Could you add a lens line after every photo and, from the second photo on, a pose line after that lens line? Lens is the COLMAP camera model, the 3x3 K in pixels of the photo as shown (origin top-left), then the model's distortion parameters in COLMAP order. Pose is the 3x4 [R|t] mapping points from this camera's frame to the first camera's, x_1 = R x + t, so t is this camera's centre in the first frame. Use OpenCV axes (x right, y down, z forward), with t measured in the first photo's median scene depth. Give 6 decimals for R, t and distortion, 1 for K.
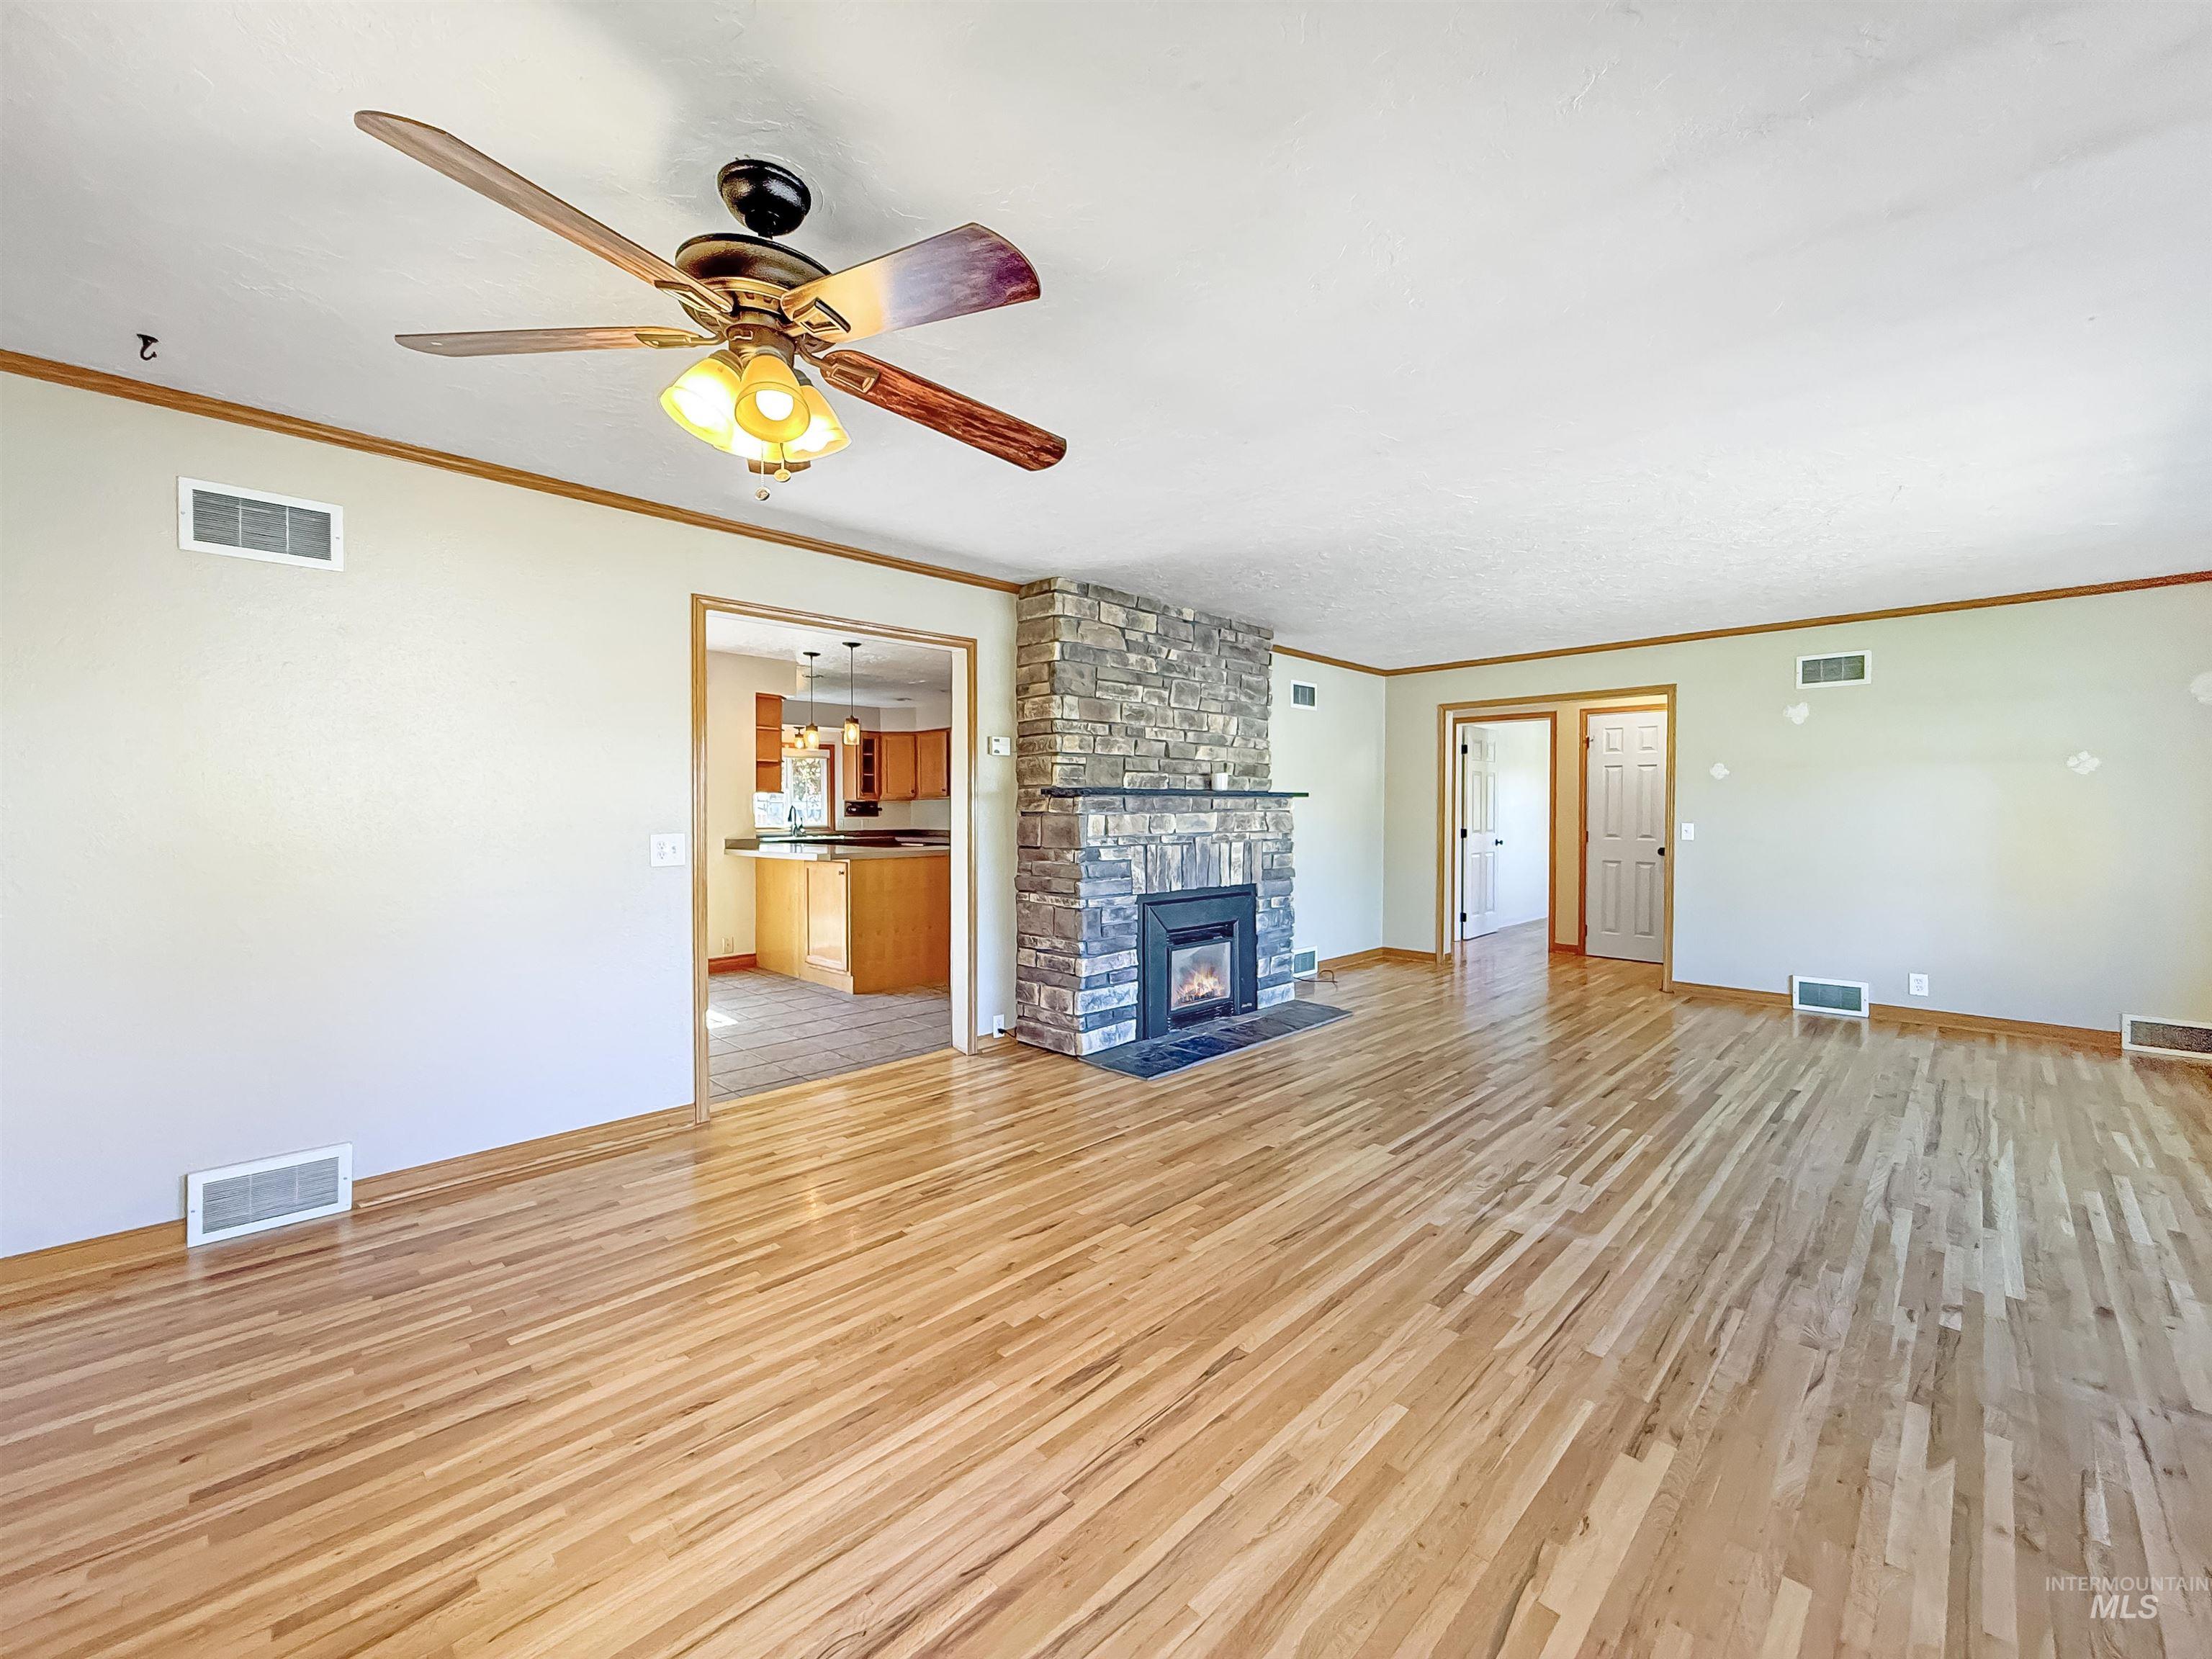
lens RADIAL K [[884.8, 0, 1102.1], [0, 884.8, 823.8], [0, 0, 1]] dist [0.001223, 0.000598]
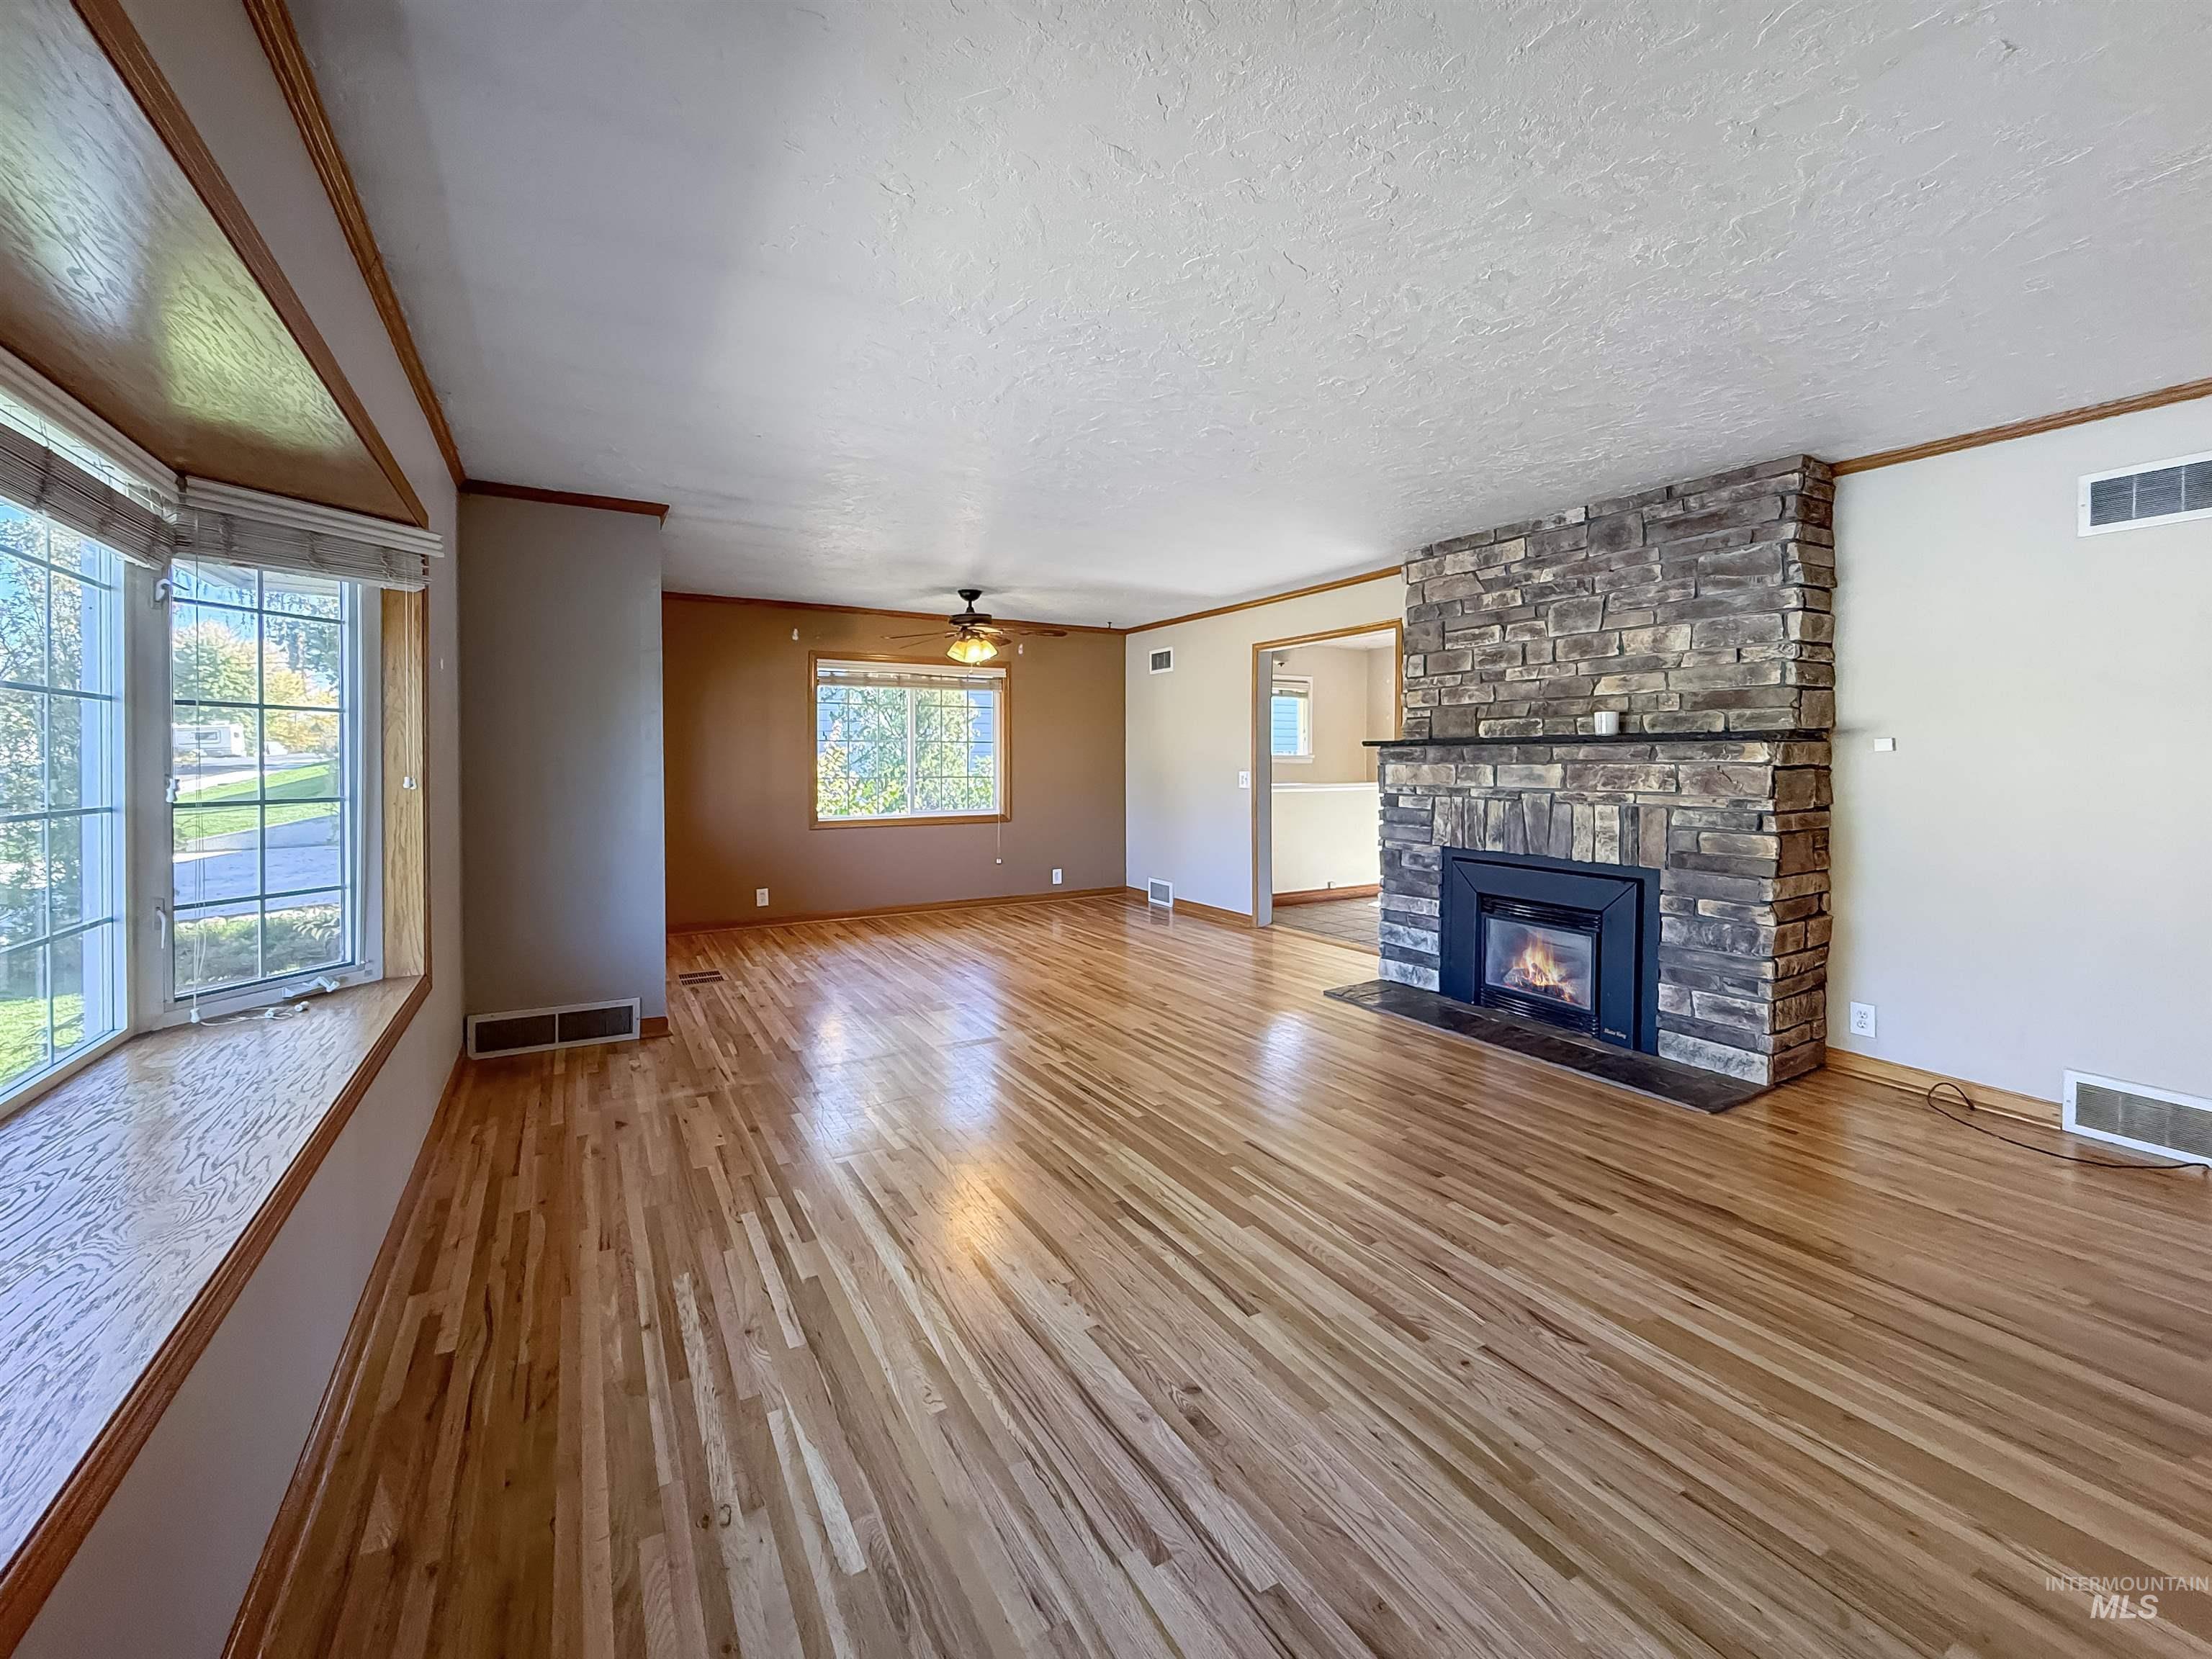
lens RADIAL K [[905.5, 0, 1103.2], [0, 905.5, 778.3], [0, 0, 1]] dist [-0.000530, 0.000110]
pose [[-0.254437, 0.022628, -0.966825, 1.131113], [-0.016644, 0.999476, 0.027772, -0.017847], [0.966946, 0.023158, -0.253927, 0.904867]]
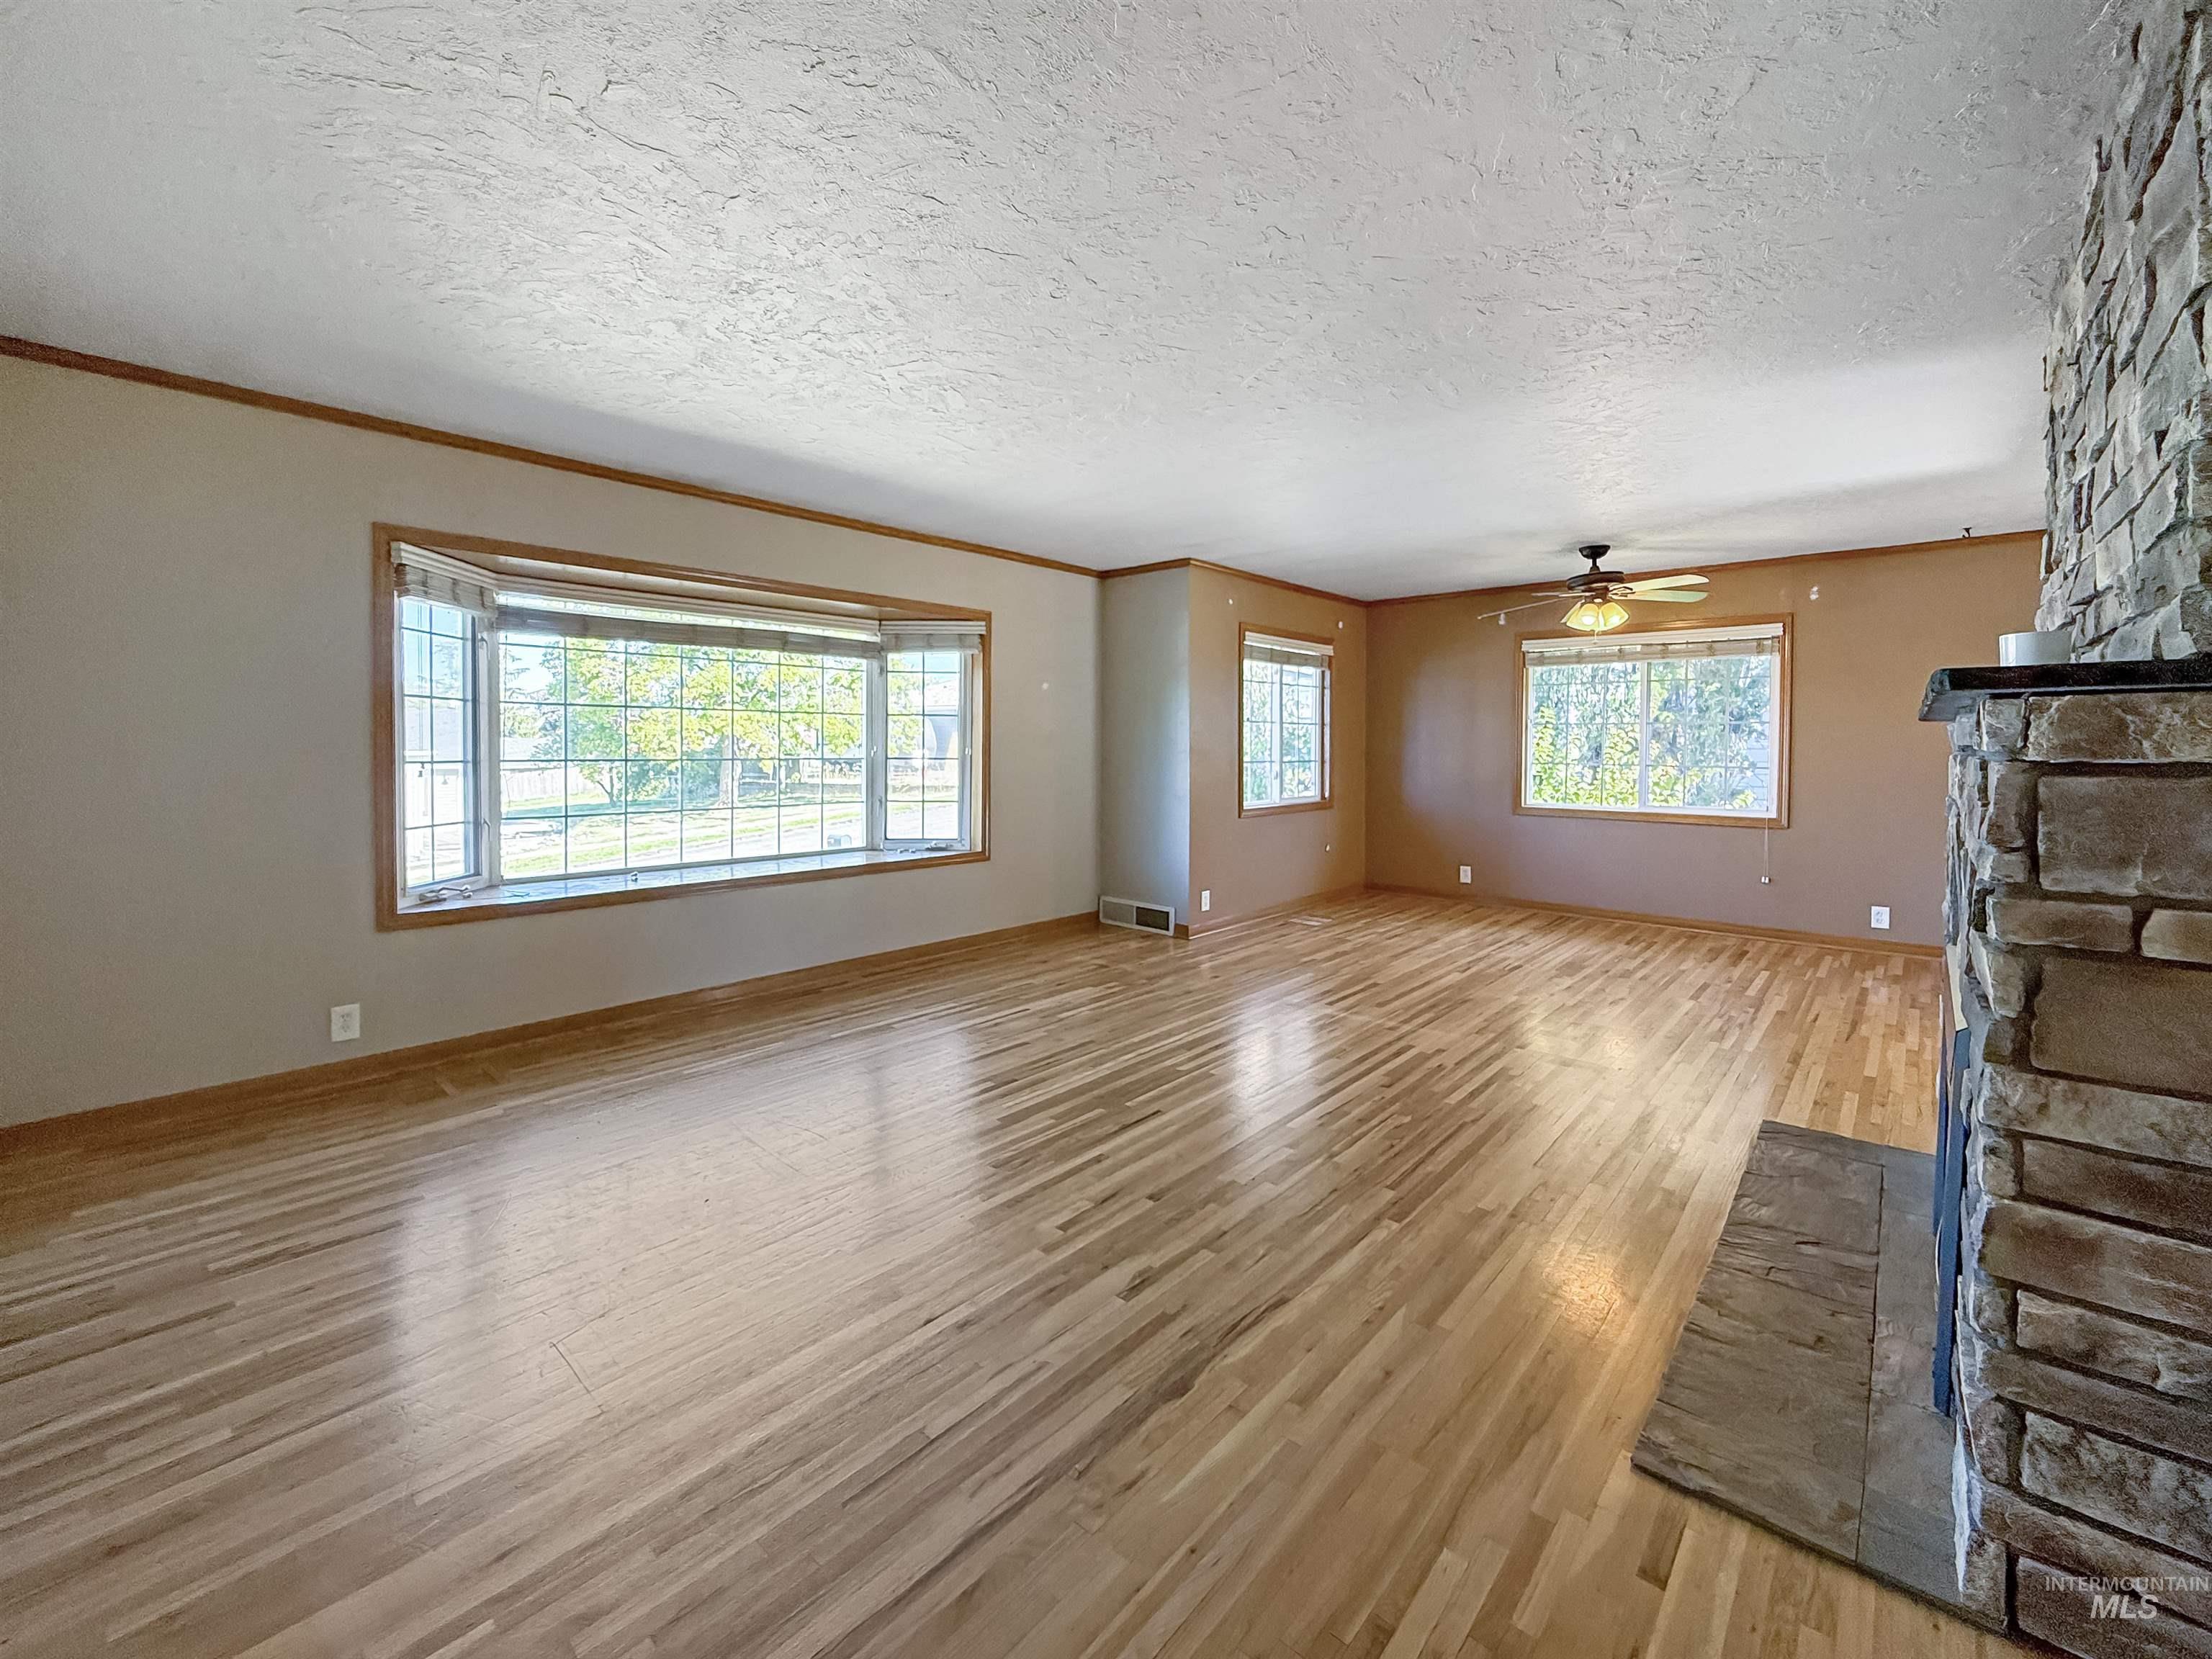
lens RADIAL K [[917.4, 0, 1107.6], [0, 917.4, 764.9], [0, 0, 1]] dist [0.003315, 0.000189]
pose [[-0.998201, -0.002555, -0.059896, 0.559246], [-0.005181, 0.999030, 0.043723, -0.026207], [0.059726, 0.043955, -0.997247, 1.513251]]
